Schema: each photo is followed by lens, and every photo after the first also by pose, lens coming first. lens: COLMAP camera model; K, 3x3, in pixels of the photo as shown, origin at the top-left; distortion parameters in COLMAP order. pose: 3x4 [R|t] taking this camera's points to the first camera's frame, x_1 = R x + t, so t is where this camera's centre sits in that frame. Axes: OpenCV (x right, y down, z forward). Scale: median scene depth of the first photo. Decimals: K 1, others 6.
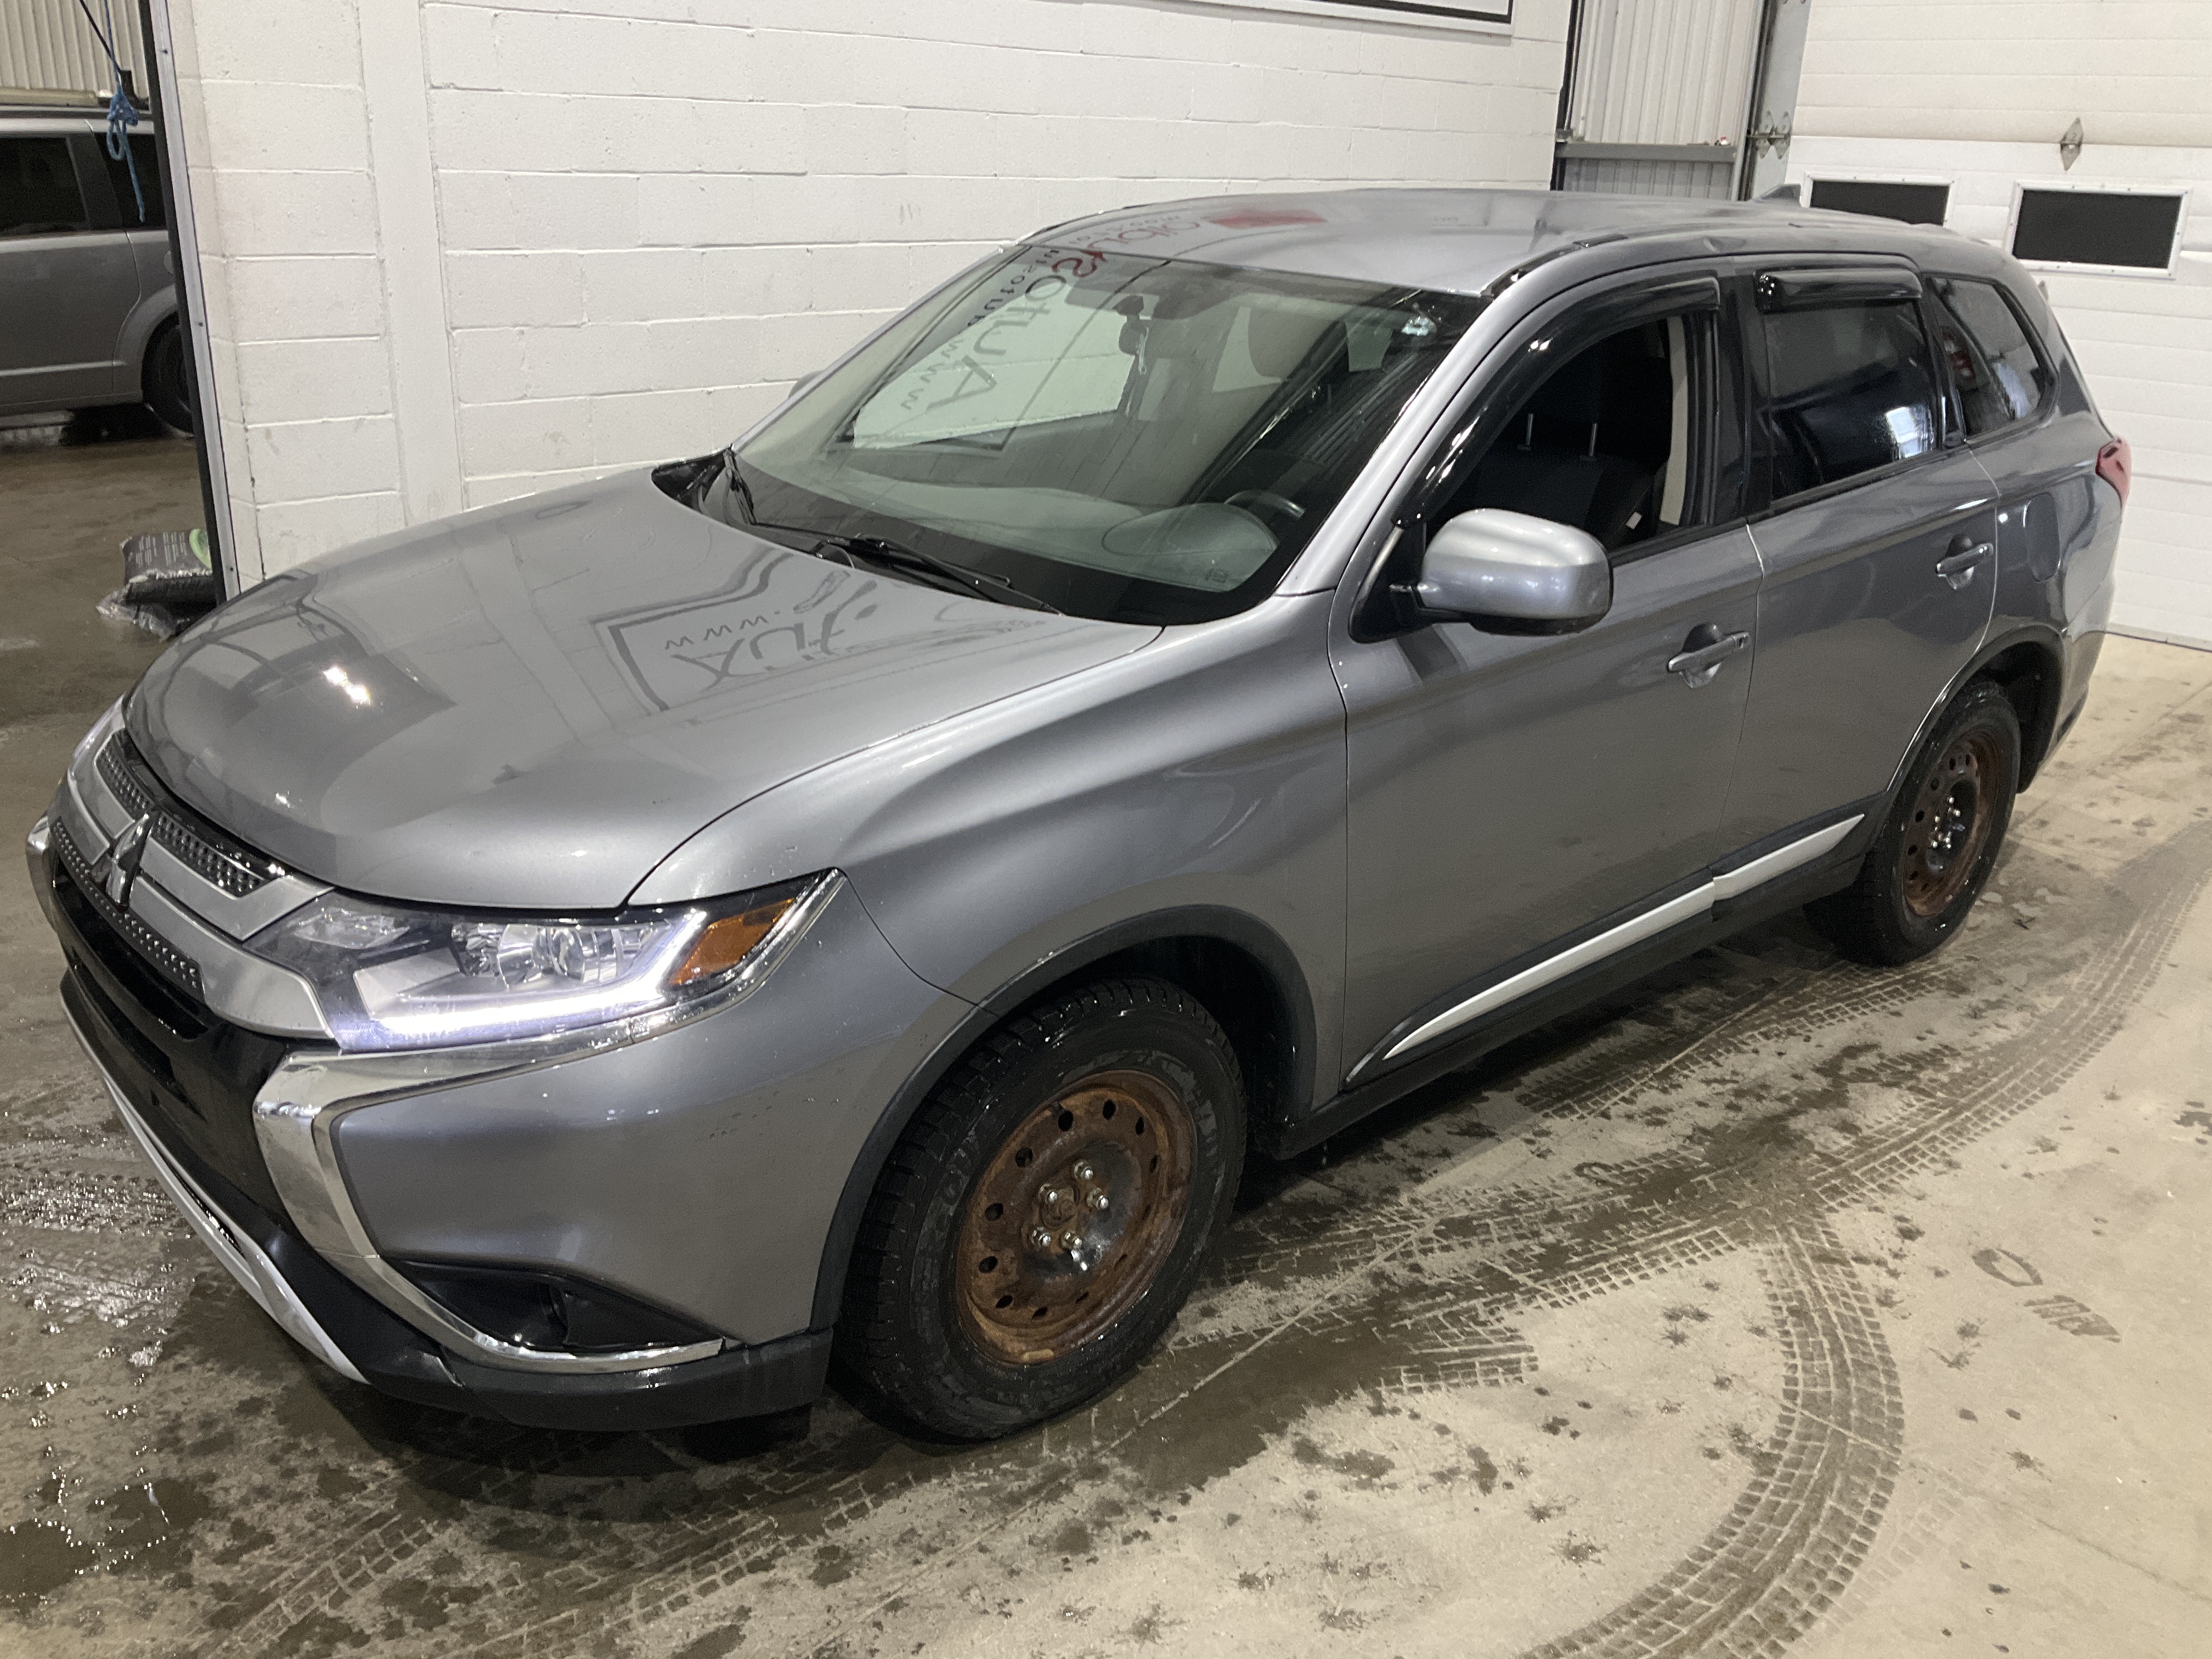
lens RADIAL K [[1831.4, 0, 1109.5], [0, 1831.4, 829.0], [0, 0, 1]] dist [0.034076, -0.033944]
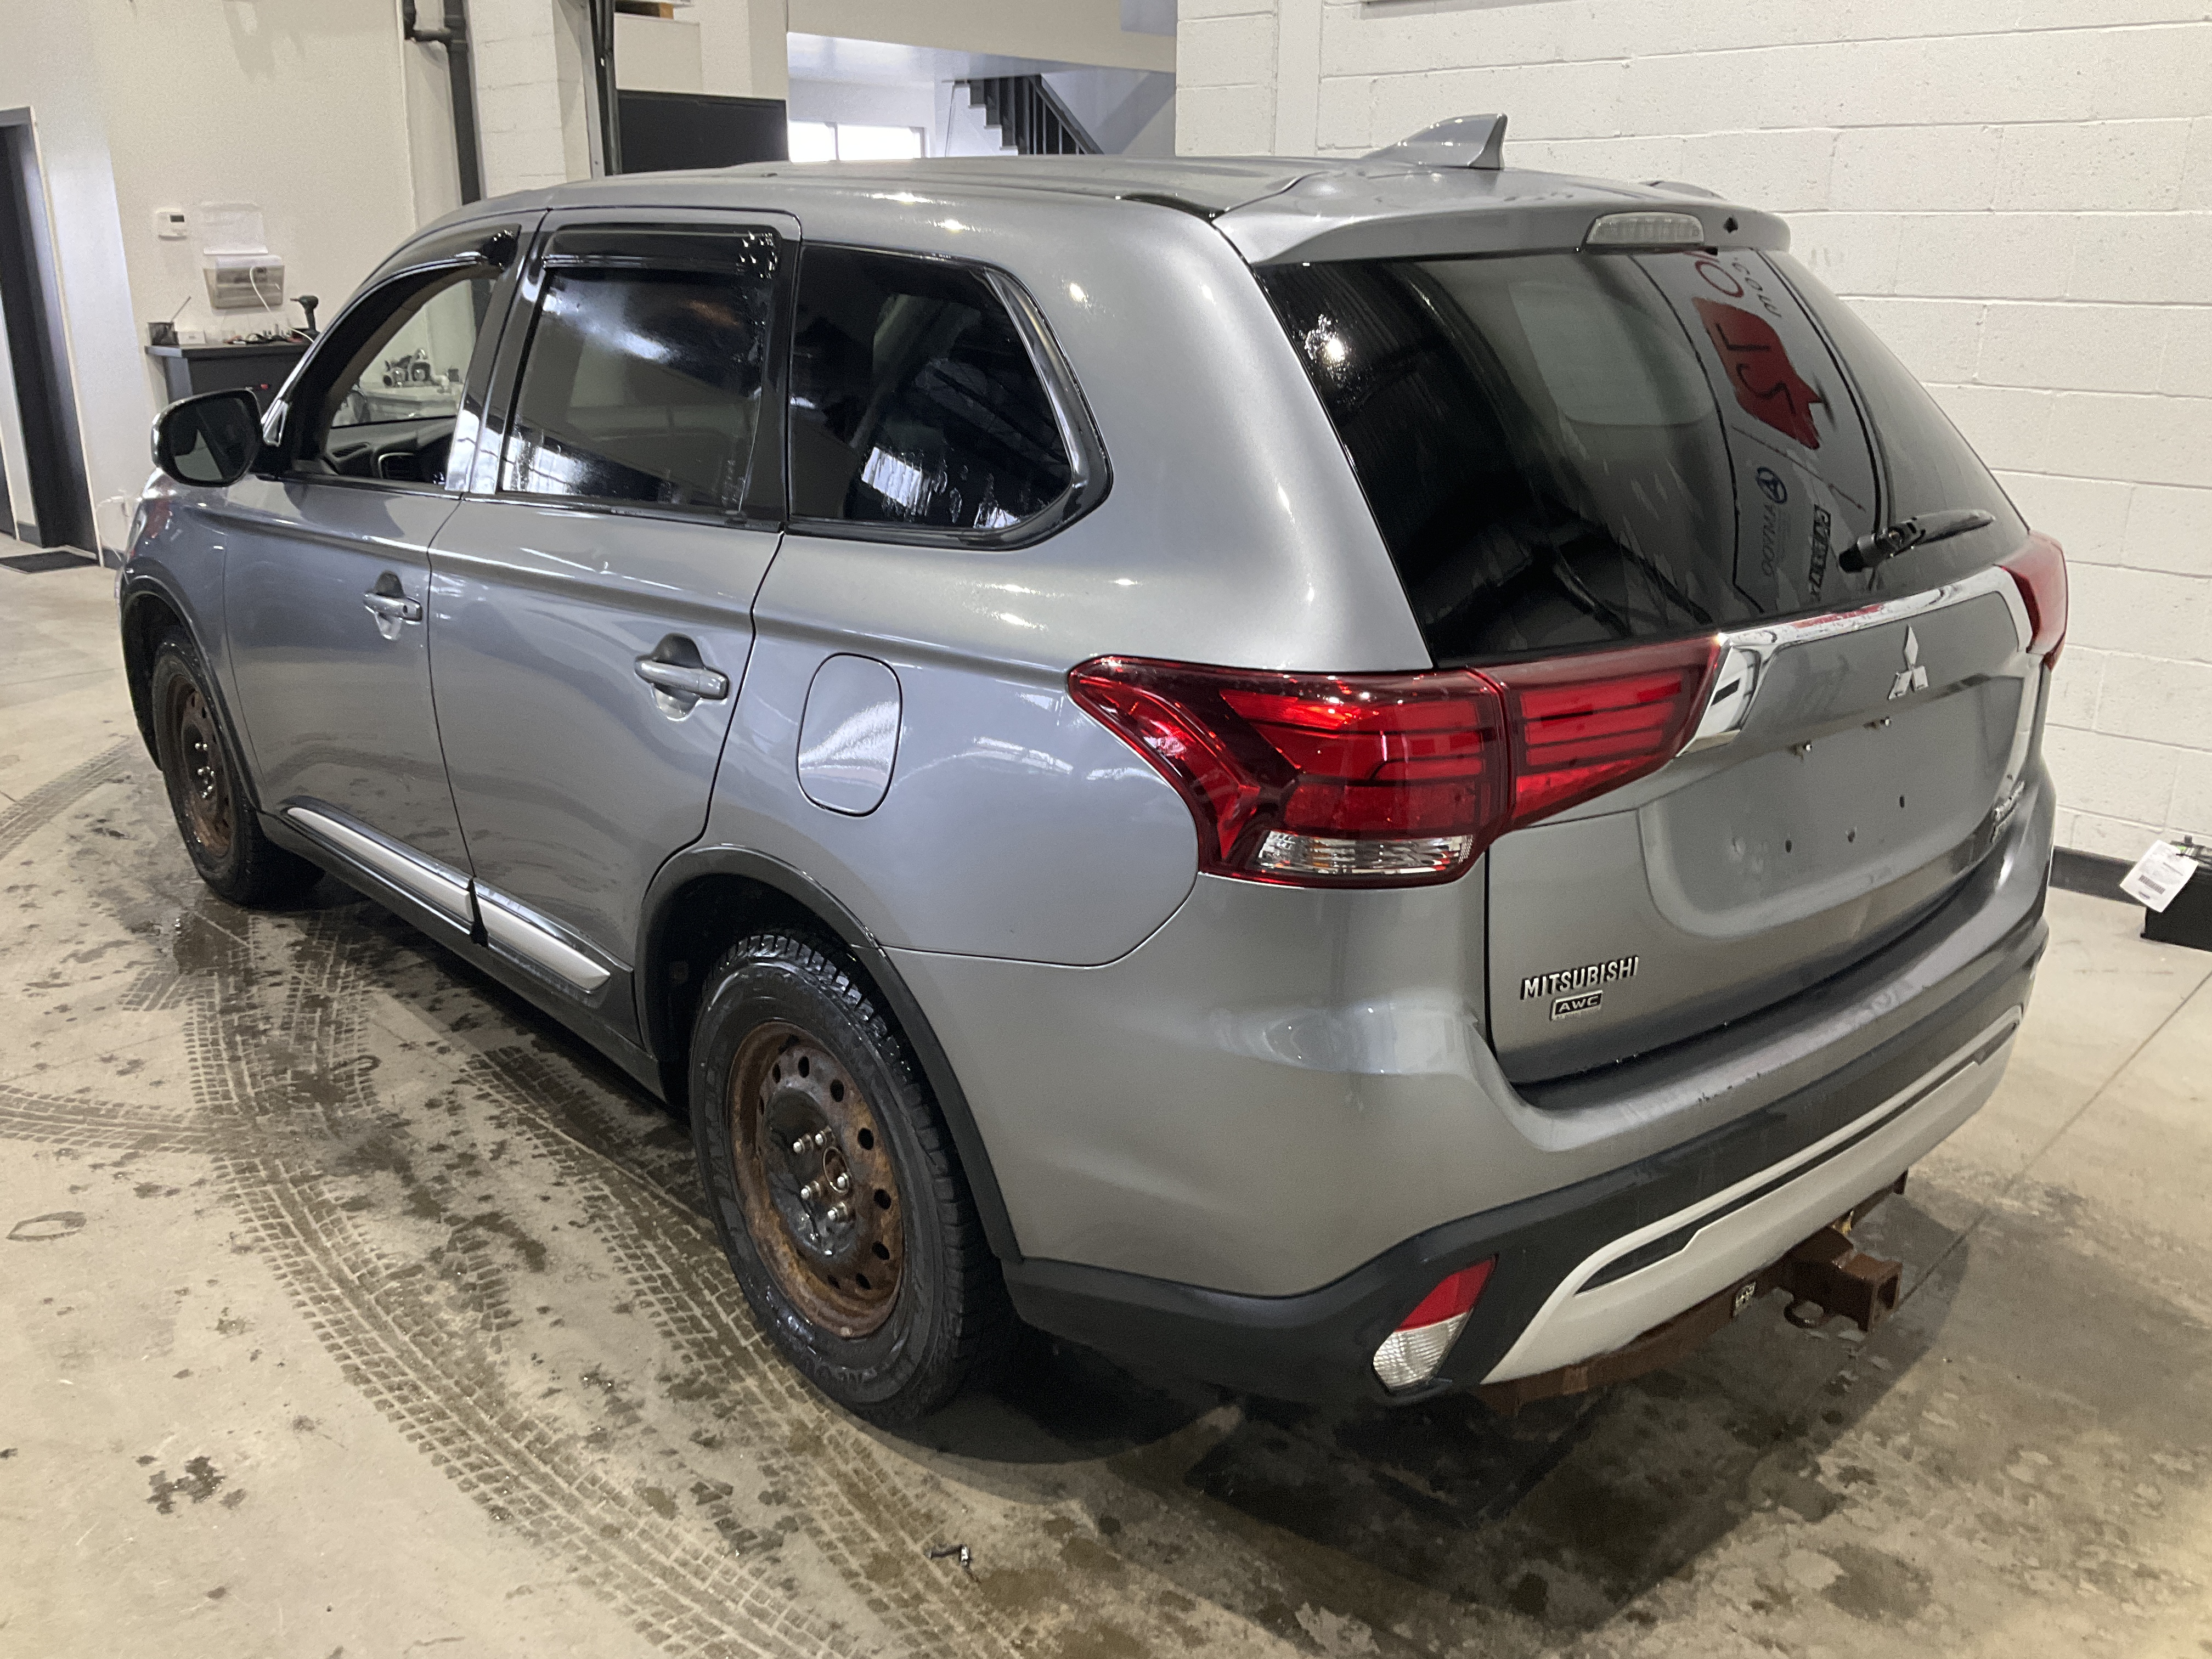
lens RADIAL K [[1831.4, 0, 1111.8], [0, 1831.4, 824.1], [0, 0, 1]] dist [0.034076, -0.033944]
pose [[-0.027259, 0.253424, -0.966971, 1.202660], [-0.339185, 0.907598, 0.247425, -0.342120], [0.940325, 0.334727, 0.061217, 1.235323]]
